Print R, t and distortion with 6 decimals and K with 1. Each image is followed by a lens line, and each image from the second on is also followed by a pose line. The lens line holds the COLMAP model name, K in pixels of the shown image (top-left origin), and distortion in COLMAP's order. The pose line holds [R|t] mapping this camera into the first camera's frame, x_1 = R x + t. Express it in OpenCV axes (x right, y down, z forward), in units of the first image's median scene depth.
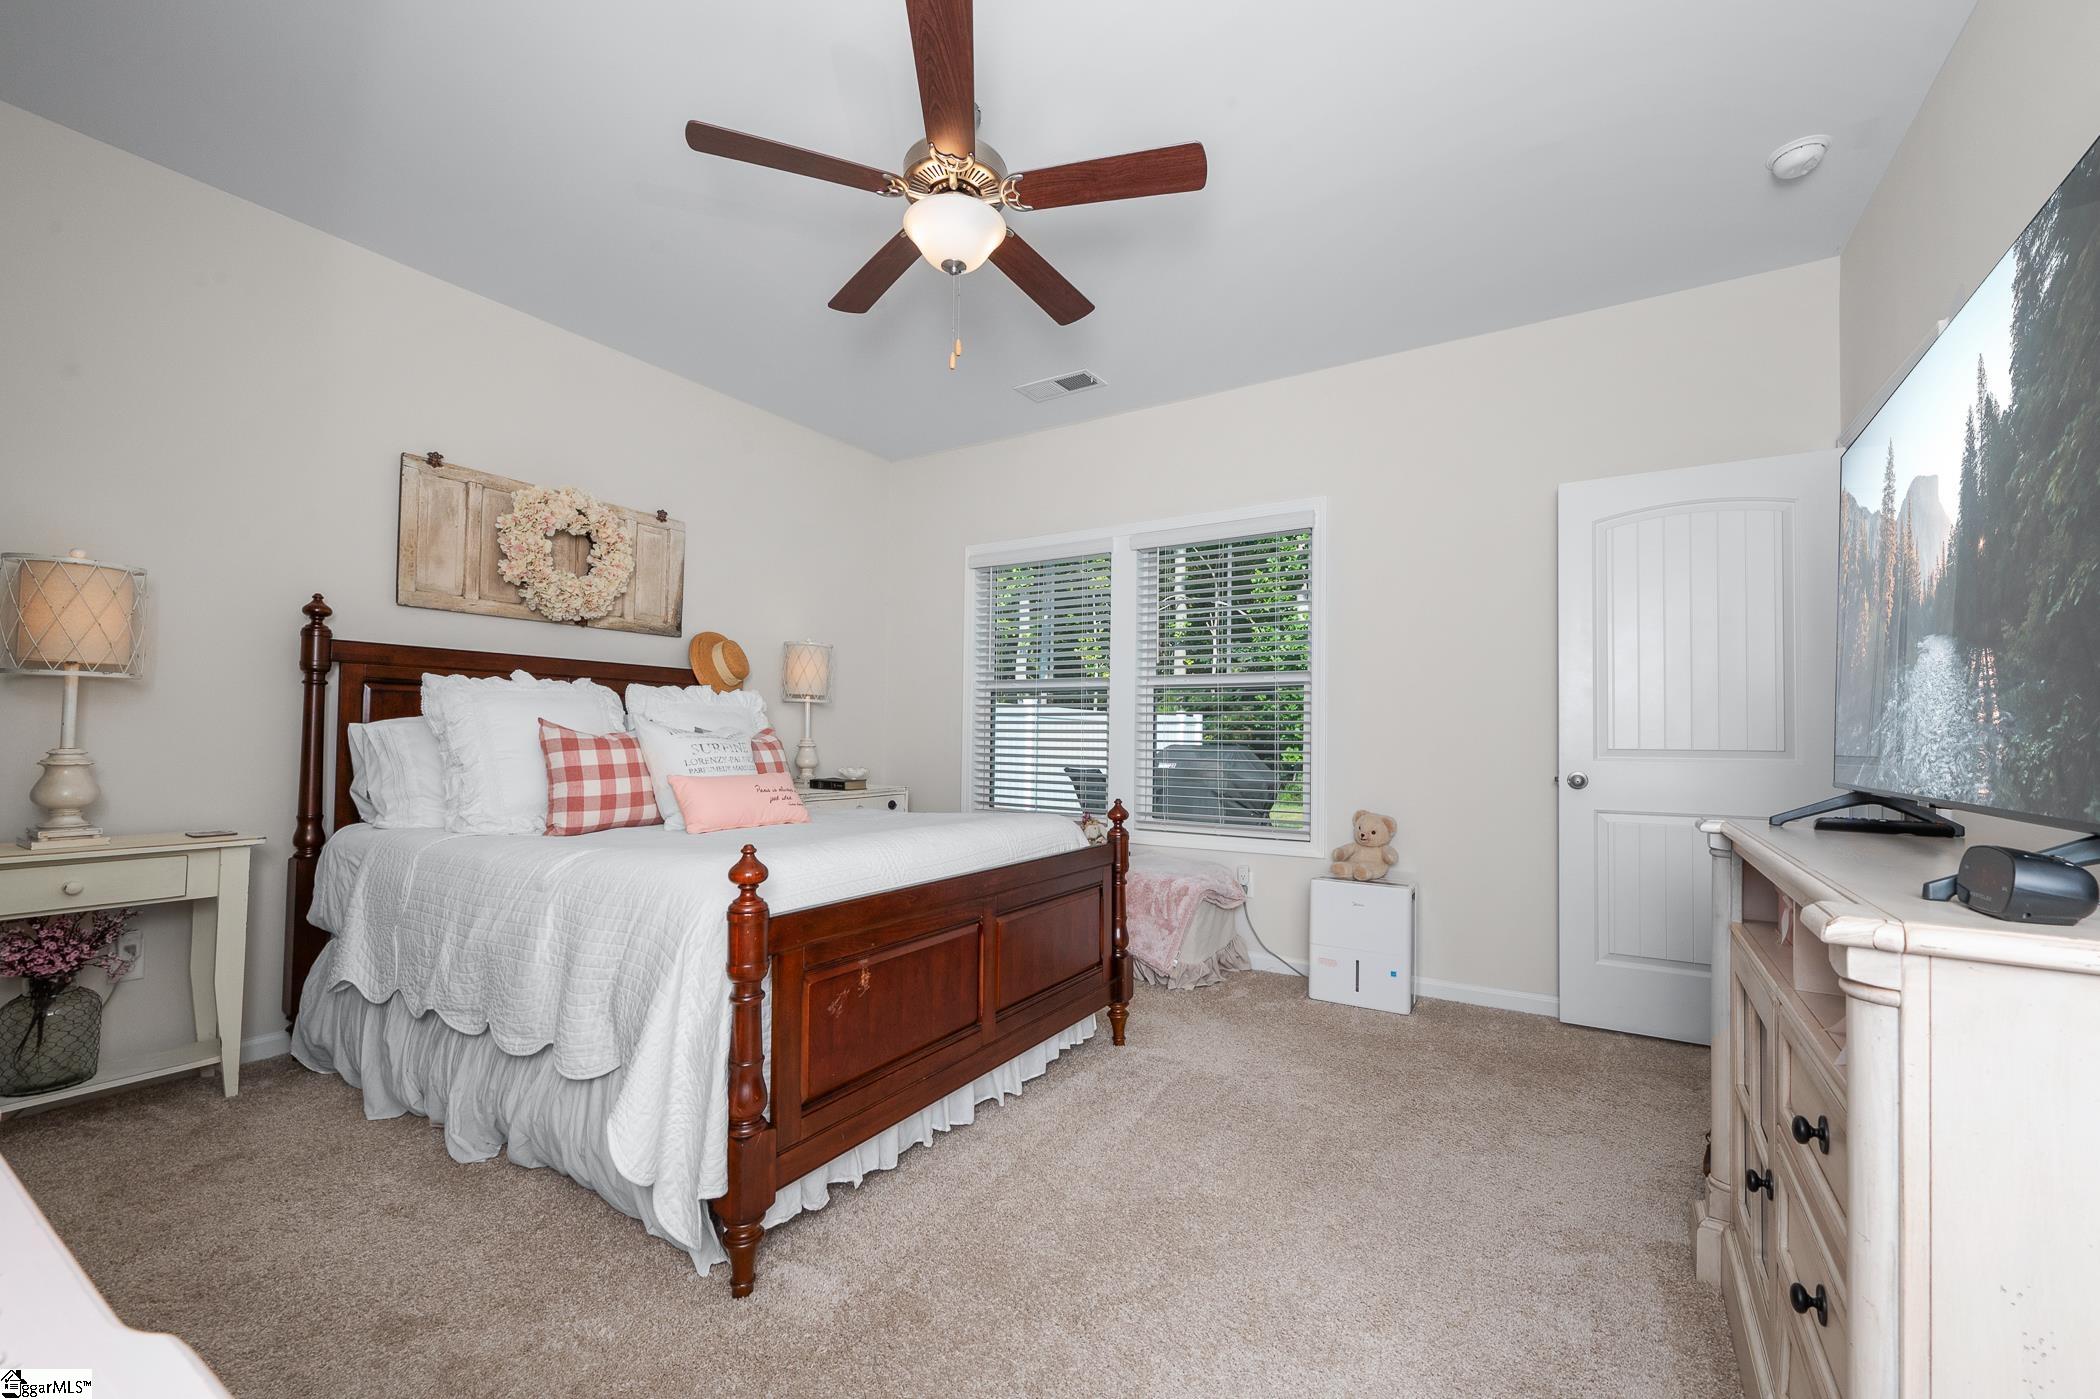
lens RADIAL K [[839.6, 0, 1050.0], [0, 839.6, 699.5], [0, 0, 1]] dist [0.002323, 0.000192]
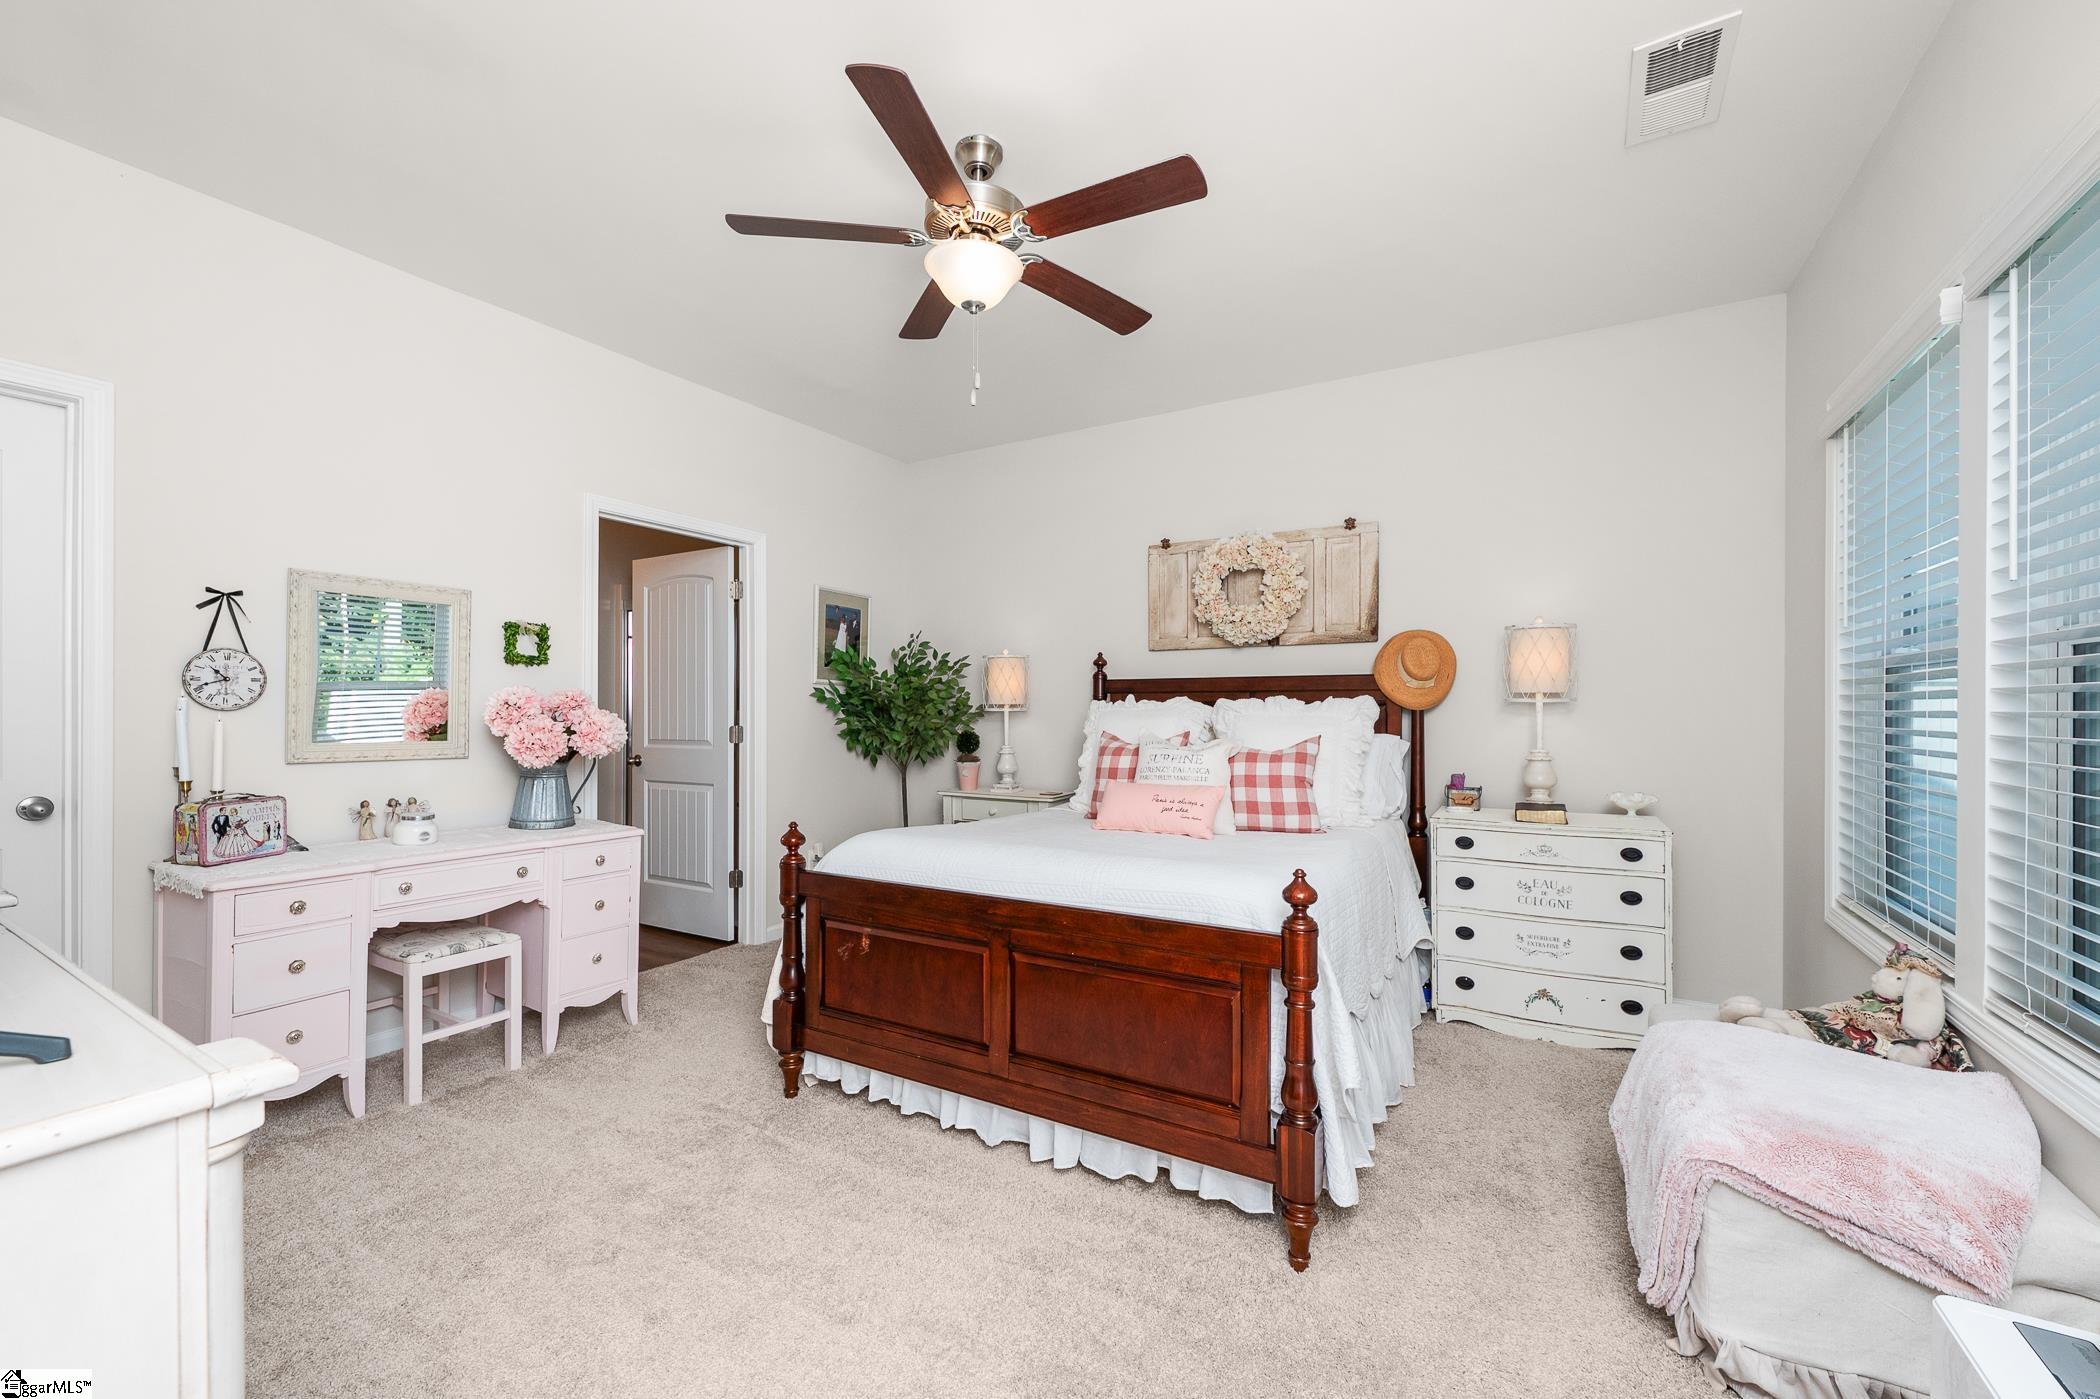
lens RADIAL K [[839.6, 0, 1050.0], [0, 839.6, 699.5], [0, 0, 1]] dist [0.002323, 0.000192]
pose [[0.036166, -0.028396, -0.998942, 0.701996], [0.043314, 0.998701, -0.026821, 0.003543], [0.998407, -0.042298, 0.037349, 0.804216]]
